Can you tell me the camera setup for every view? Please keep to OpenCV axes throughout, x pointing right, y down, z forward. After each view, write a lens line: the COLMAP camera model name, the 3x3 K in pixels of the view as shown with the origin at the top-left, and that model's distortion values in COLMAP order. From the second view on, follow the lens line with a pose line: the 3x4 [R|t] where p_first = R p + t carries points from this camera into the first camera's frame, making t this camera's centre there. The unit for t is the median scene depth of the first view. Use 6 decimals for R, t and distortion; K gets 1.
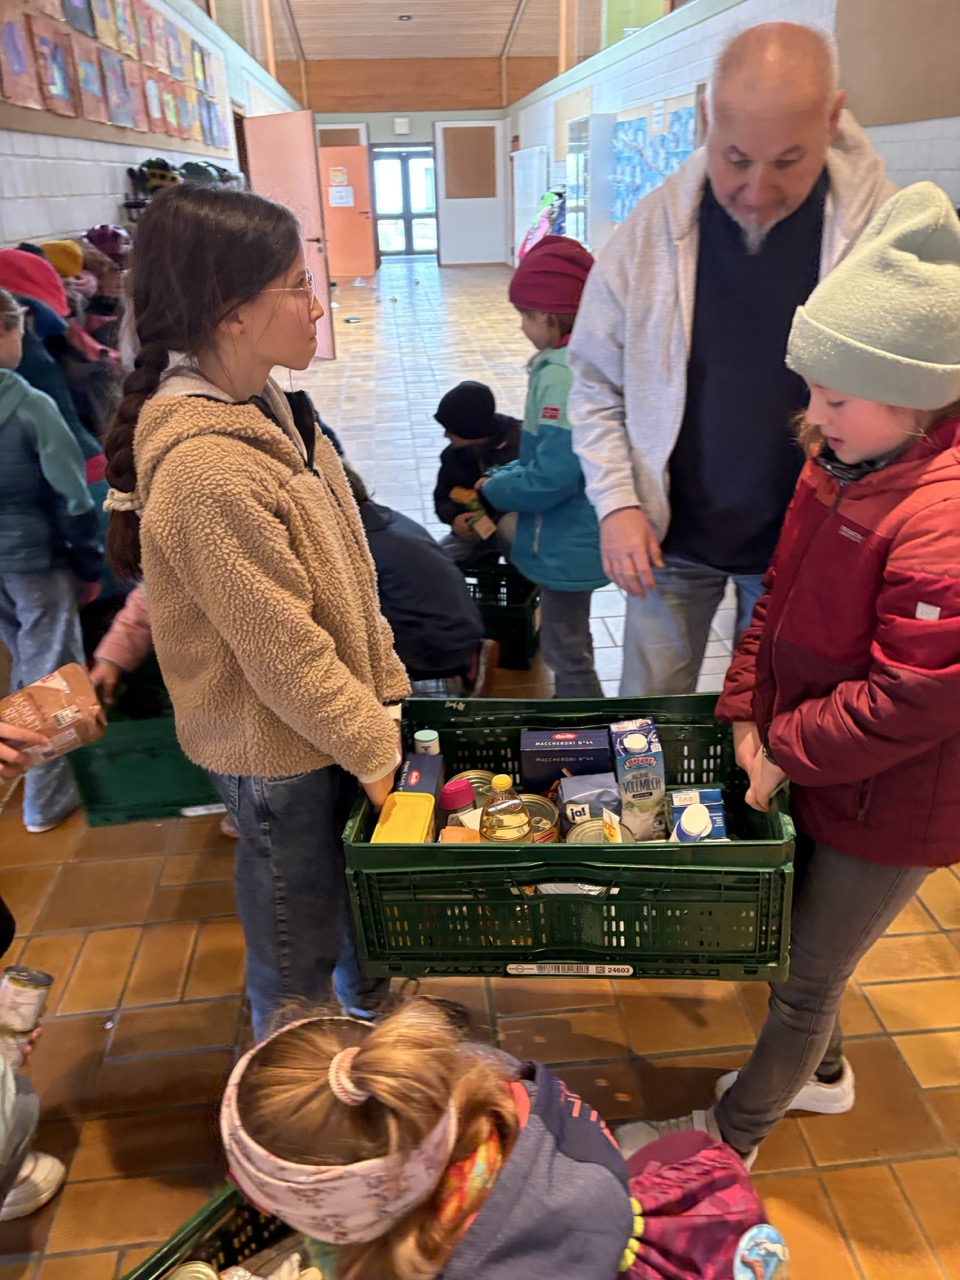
lens RADIAL K [[972.8, 0, 478.1], [0, 972.8, 638.4], [0, 0, 1]] dist [0.030101, -0.003709]
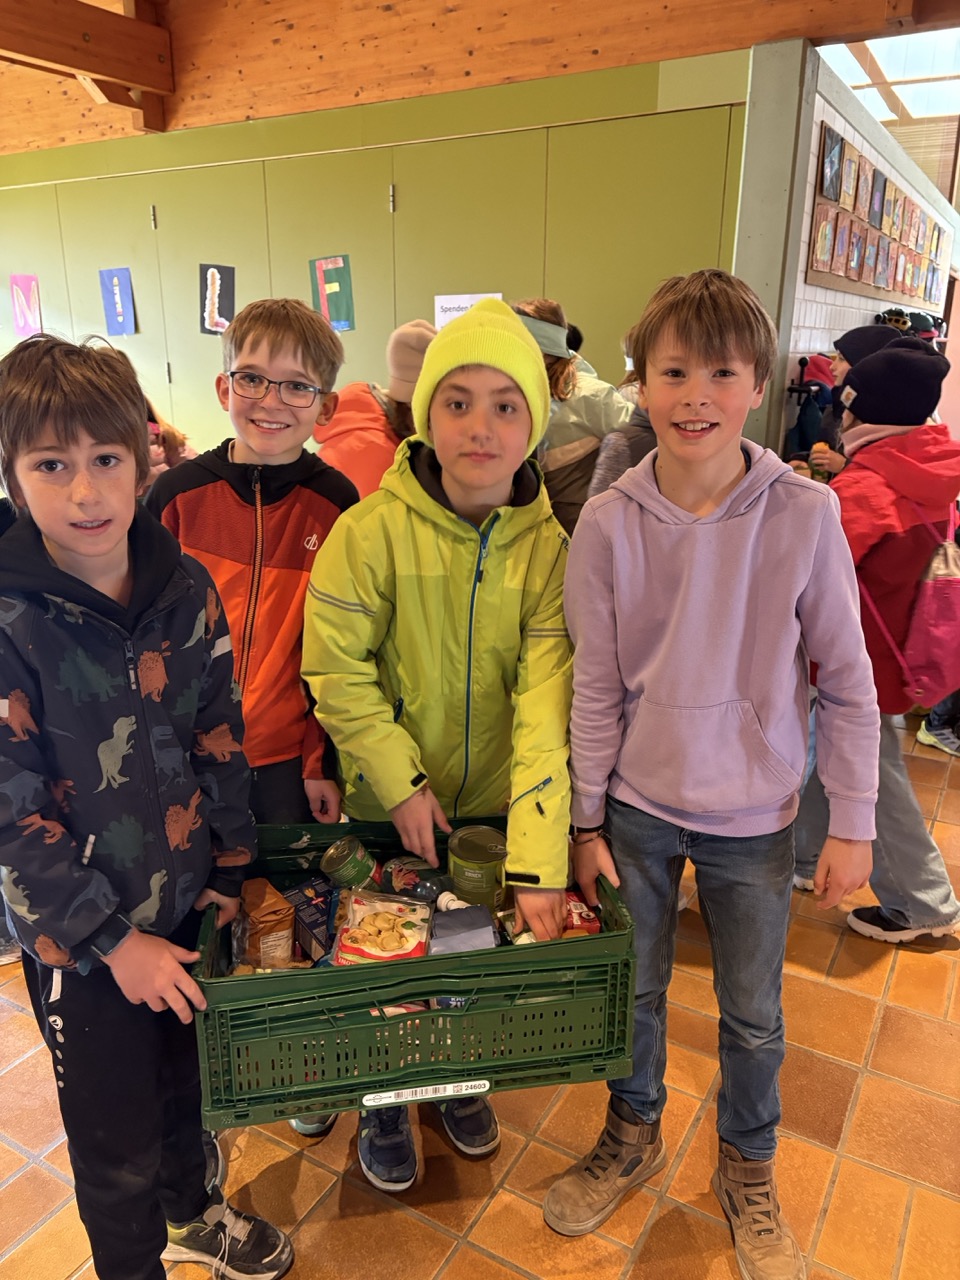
lens RADIAL K [[972.8, 0, 479.1], [0, 972.8, 642.6], [0, 0, 1]] dist [0.030101, -0.003709]
pose [[0.819033, 0.186730, -0.542509, 0.018394], [-0.259082, 0.964032, -0.059322, 0.149481], [0.511919, 0.189141, 0.837953, -0.275634]]
